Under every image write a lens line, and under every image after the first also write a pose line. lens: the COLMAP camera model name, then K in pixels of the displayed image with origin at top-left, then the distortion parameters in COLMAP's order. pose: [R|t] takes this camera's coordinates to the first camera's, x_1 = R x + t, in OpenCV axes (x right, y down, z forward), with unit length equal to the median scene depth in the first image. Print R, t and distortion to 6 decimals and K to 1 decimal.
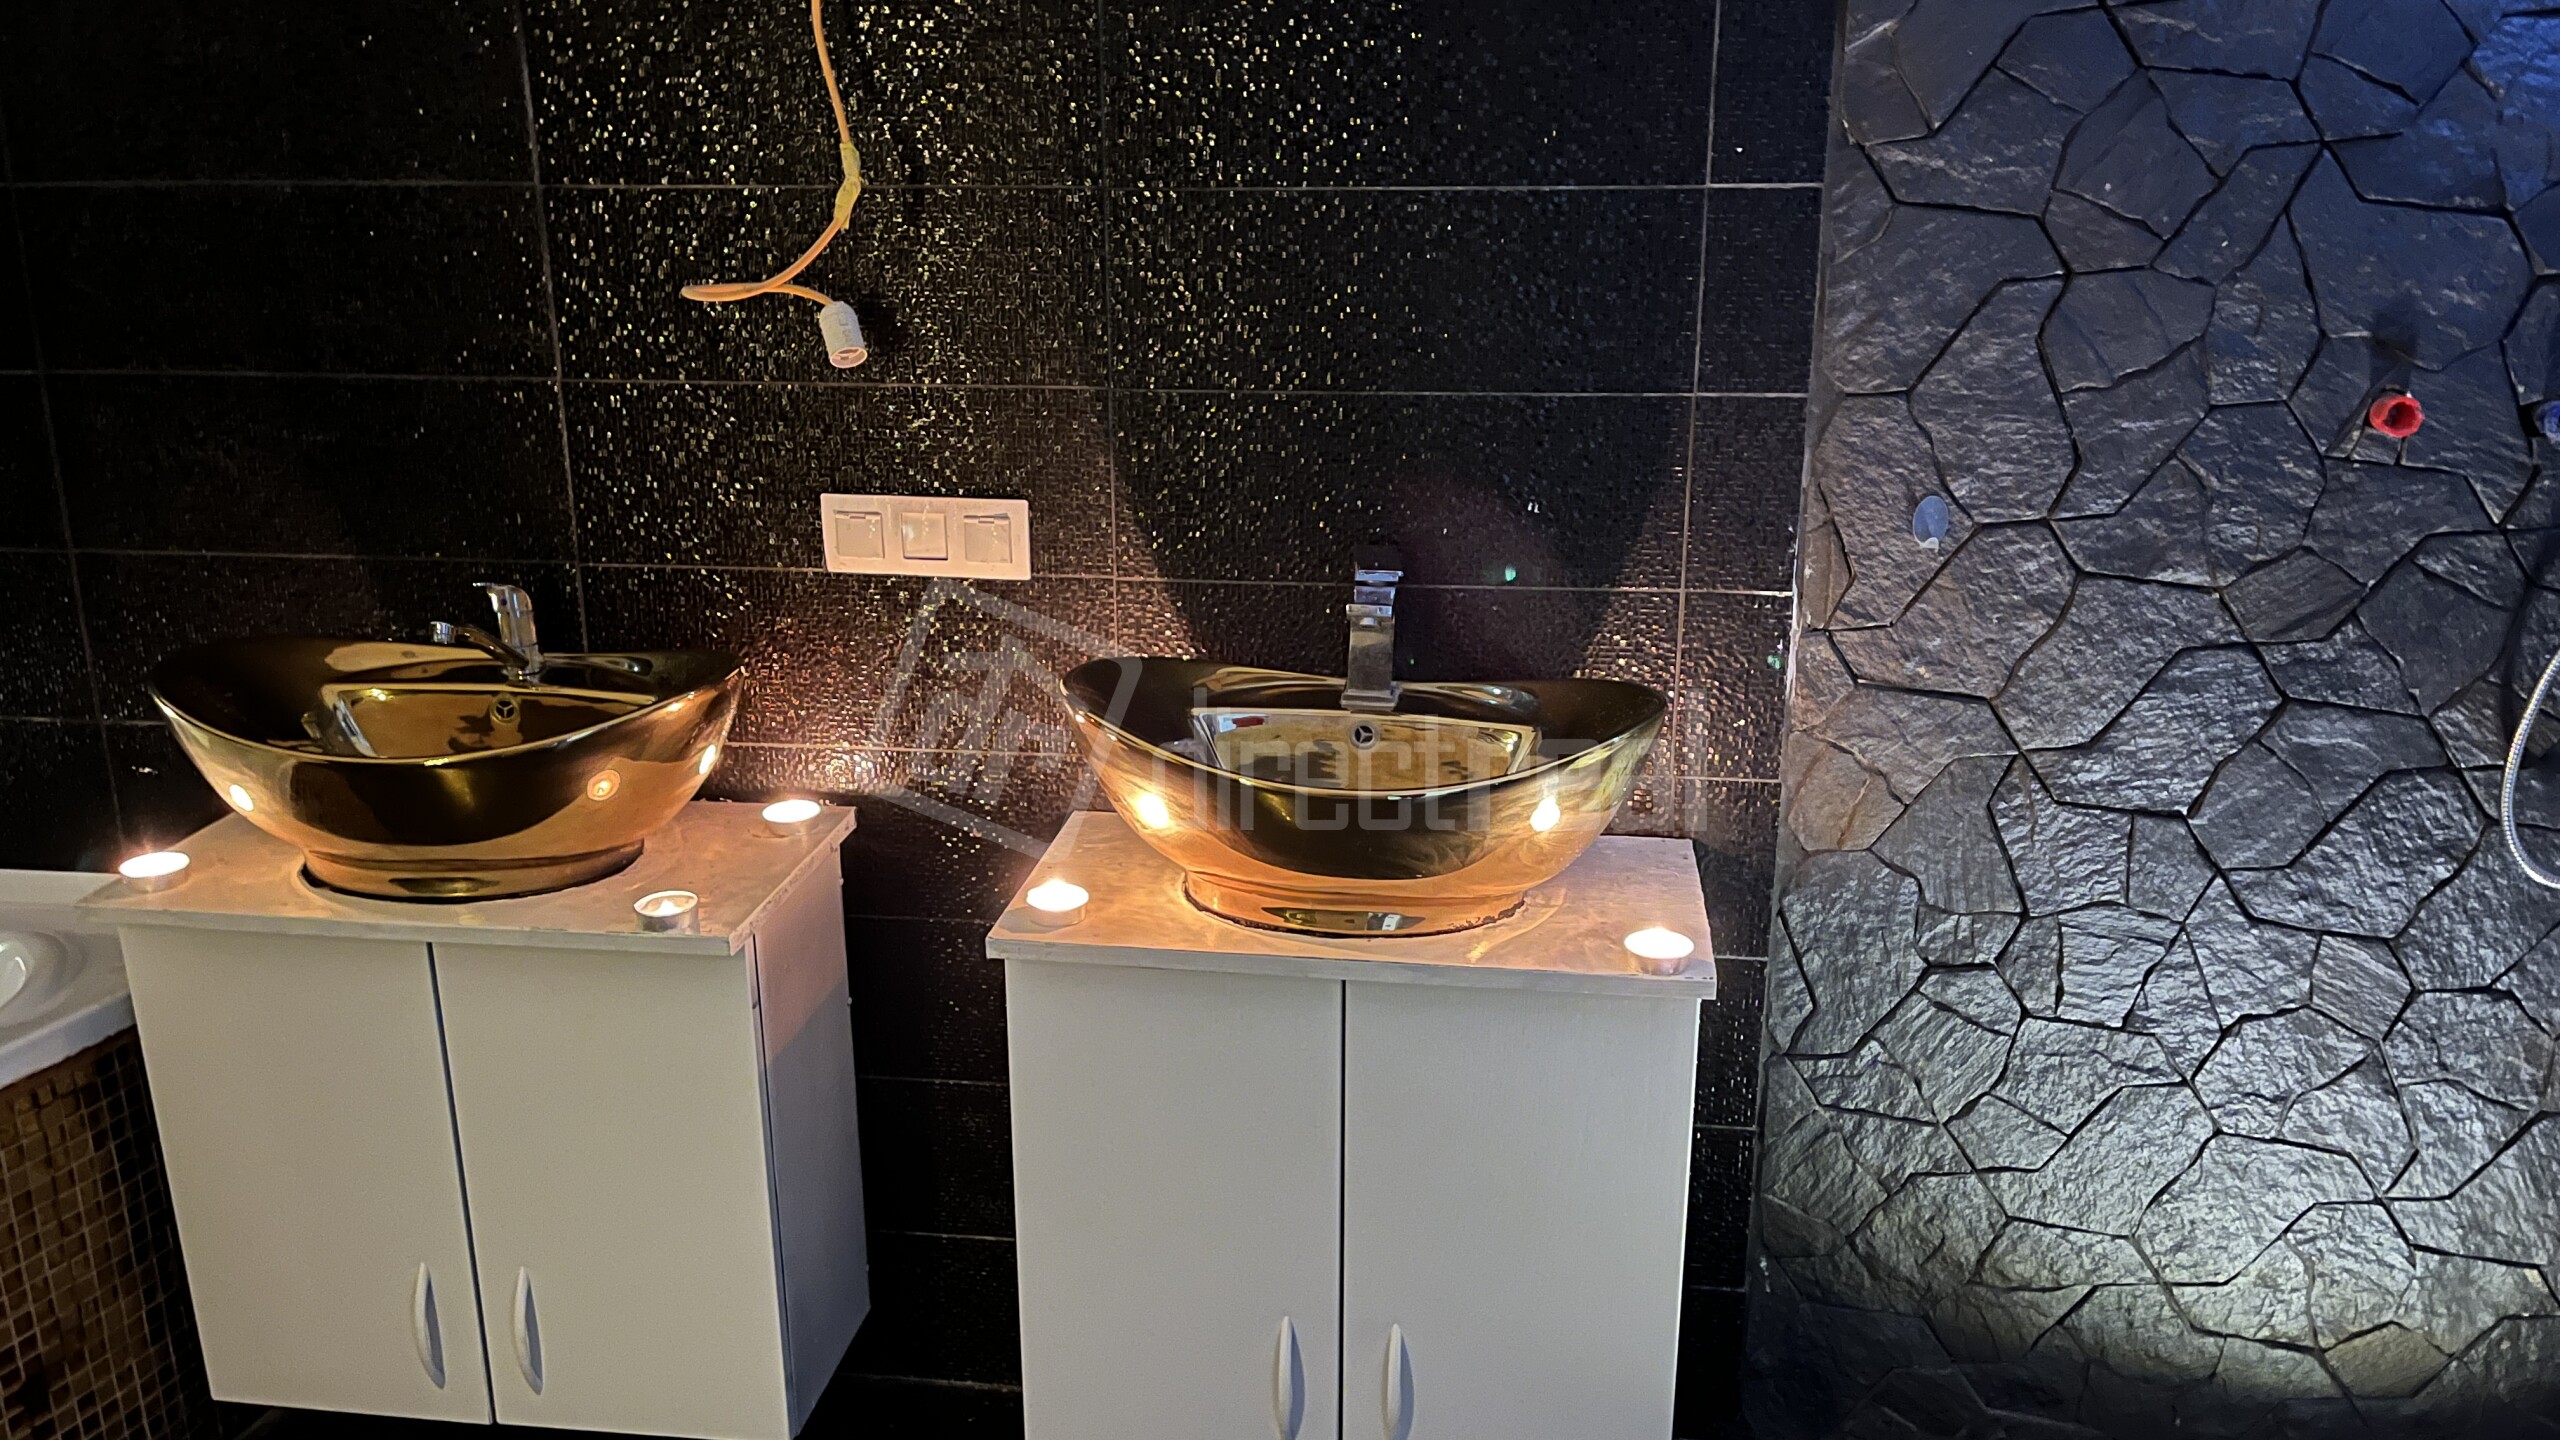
lens RADIAL K [[1935.7, 0, 1287.2], [0, 1935.7, 743.4], [0, 0, 1]] dist [0.068977, -0.088555]
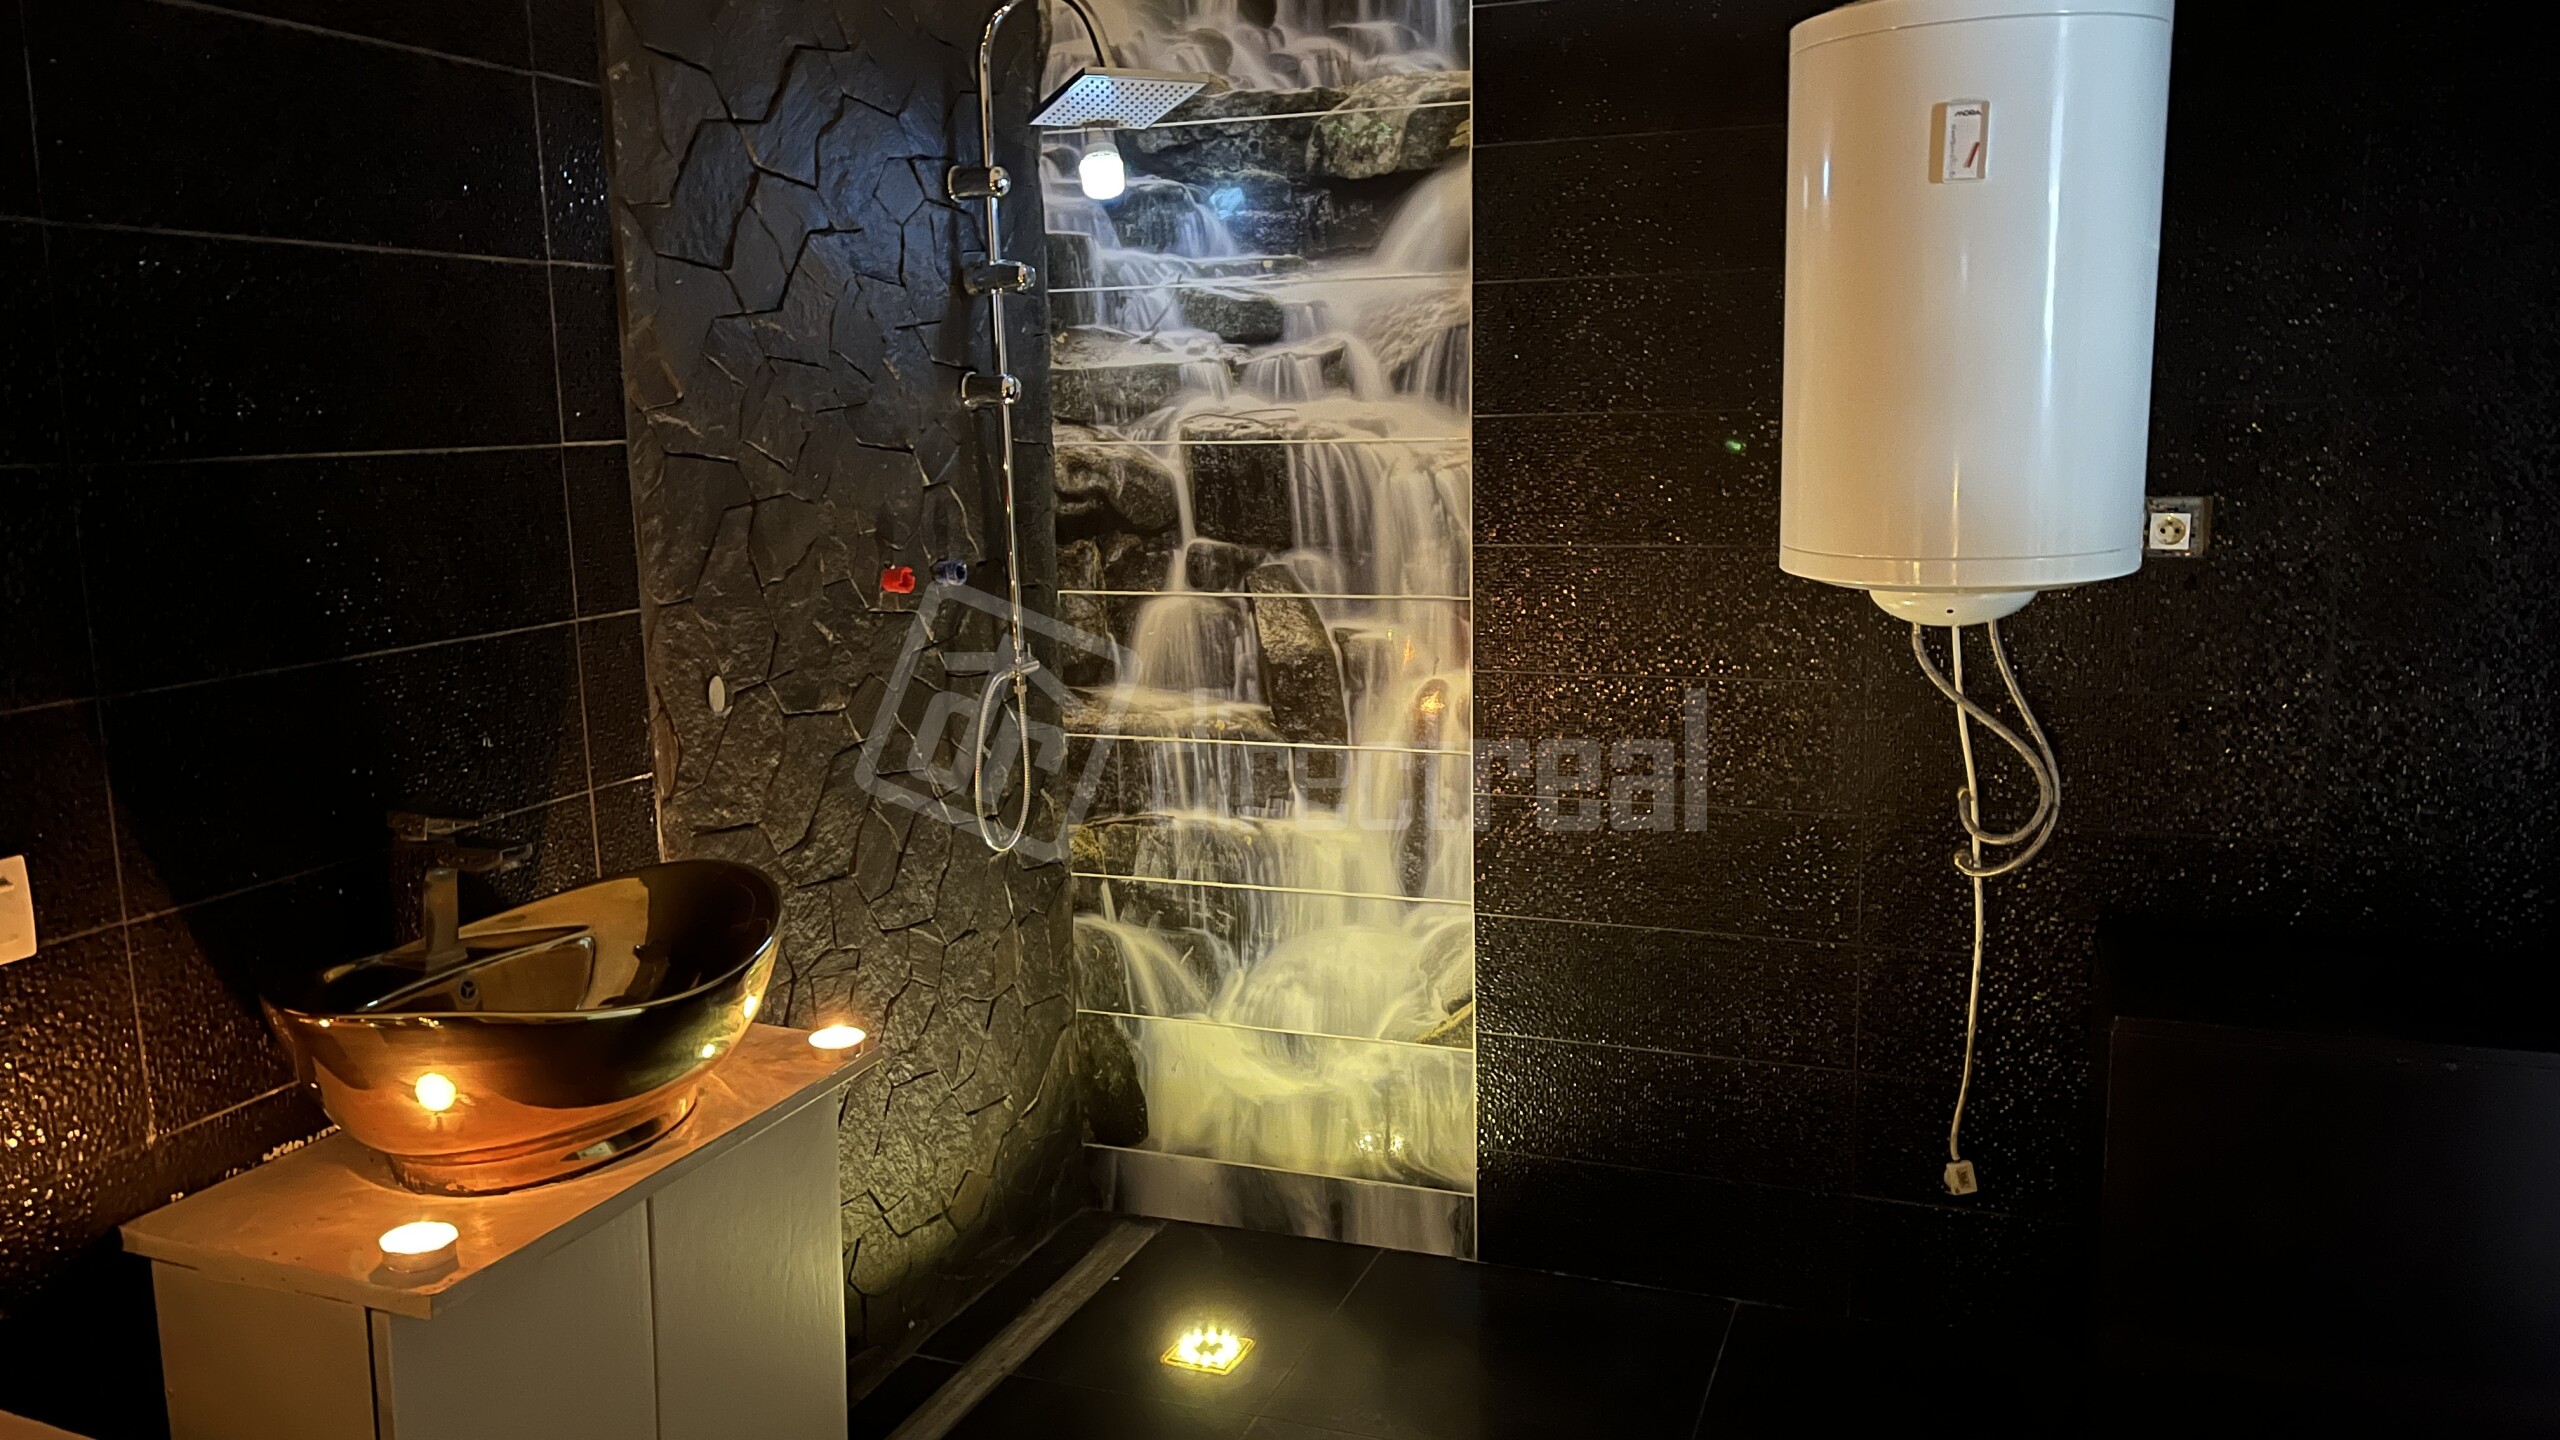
lens RADIAL K [[1935.7, 0, 1294.1], [0, 1935.7, 736.2], [0, 0, 1]] dist [0.068977, -0.088555]
pose [[0.224767, -0.171634, 0.959178, -0.789150], [0.282325, 0.953612, 0.104481, -0.111918], [-0.932616, 0.247316, 0.262797, 0.310630]]
